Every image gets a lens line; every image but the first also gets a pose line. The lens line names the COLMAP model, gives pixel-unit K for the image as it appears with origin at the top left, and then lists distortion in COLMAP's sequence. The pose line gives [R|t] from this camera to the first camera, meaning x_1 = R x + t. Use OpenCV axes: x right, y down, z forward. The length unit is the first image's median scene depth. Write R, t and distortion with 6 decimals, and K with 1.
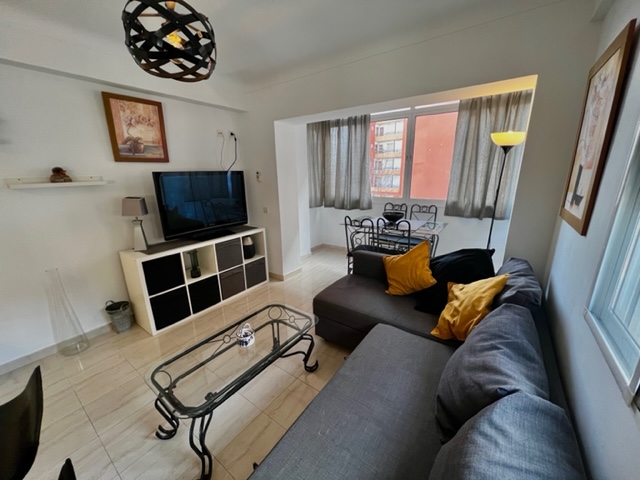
lens RADIAL K [[255.7, 0, 320.4], [0, 255.7, 241.4], [0, 0, 1]] dist [0.000686, -0.000896]
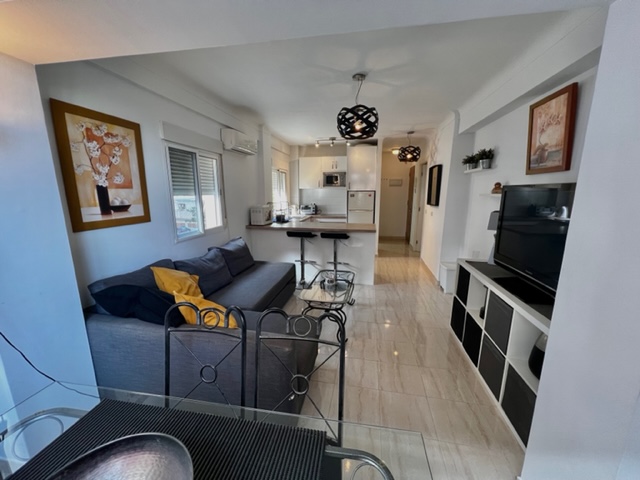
lens RADIAL K [[255.7, 0, 322.5], [0, 255.7, 242.1], [0, 0, 1]] dist [0.000686, -0.000896]
pose [[-0.901624, 0.100077, -0.420783, 0.301338], [-0.102209, 0.896011, 0.432109, -0.397959], [0.420270, 0.432608, -0.797636, 1.463207]]
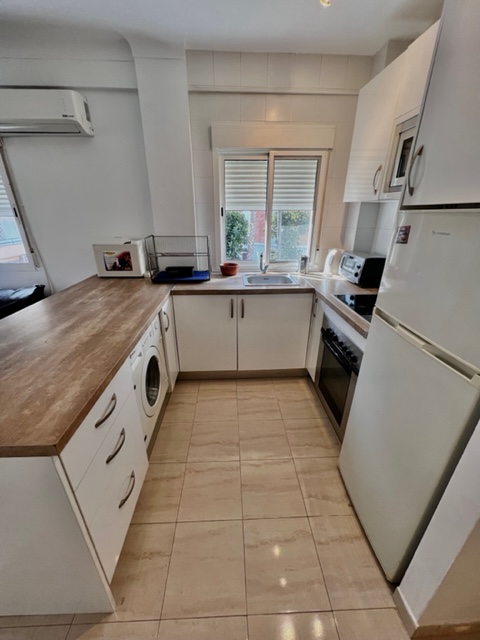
lens RADIAL K [[255.7, 0, 238.7], [0, 255.7, 321.7], [0, 0, 1]] dist [0.000686, -0.000896]
pose [[-0.620534, -0.295507, 0.726370, -1.065918], [0.220606, 0.823087, 0.523317, 0.020714], [-0.752510, 0.484977, -0.445563, 0.051657]]
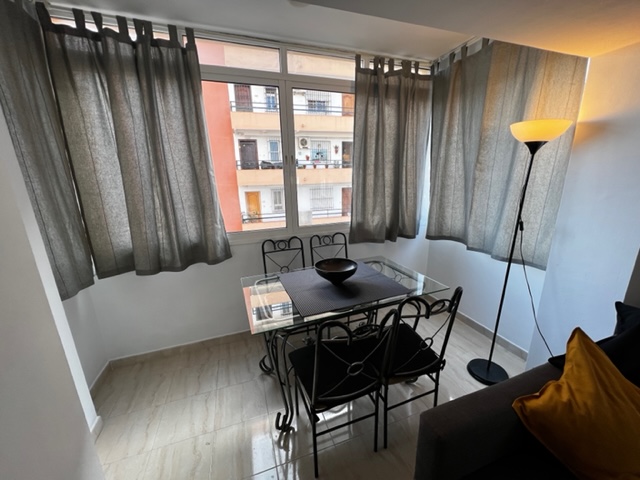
lens RADIAL K [[255.7, 0, 322.0], [0, 255.7, 239.2], [0, 0, 1]] dist [0.000686, -0.000896]
pose [[0.570176, -0.198471, 0.797188, -0.170550], [0.235667, 0.969110, 0.072716, -0.270524], [-0.786995, 0.146410, 0.599336, 0.952335]]
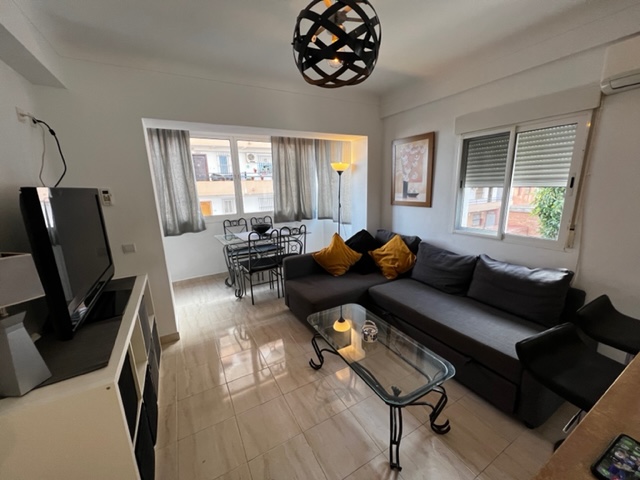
lens RADIAL K [[255.7, 0, 321.0], [0, 255.7, 242.1], [0, 0, 1]] dist [0.000686, -0.000896]
pose [[0.414102, -0.194872, 0.889126, -0.809410], [0.265361, 0.960228, 0.086866, -0.091325], [-0.870691, 0.199968, 0.449344, 0.395127]]
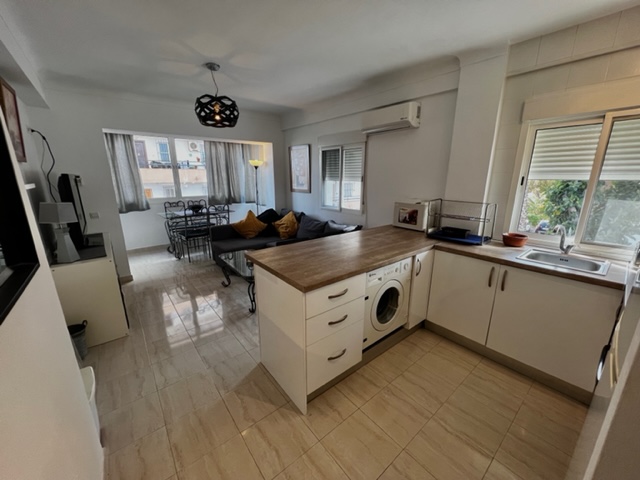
lens RADIAL K [[255.7, 0, 320.6], [0, 255.7, 242.6], [0, 0, 1]] dist [0.000686, -0.000896]
pose [[0.249339, -0.230049, 0.940695, -1.288606], [0.255182, 0.952652, 0.165335, 0.044410], [-0.934191, 0.198824, 0.296238, -0.078493]]
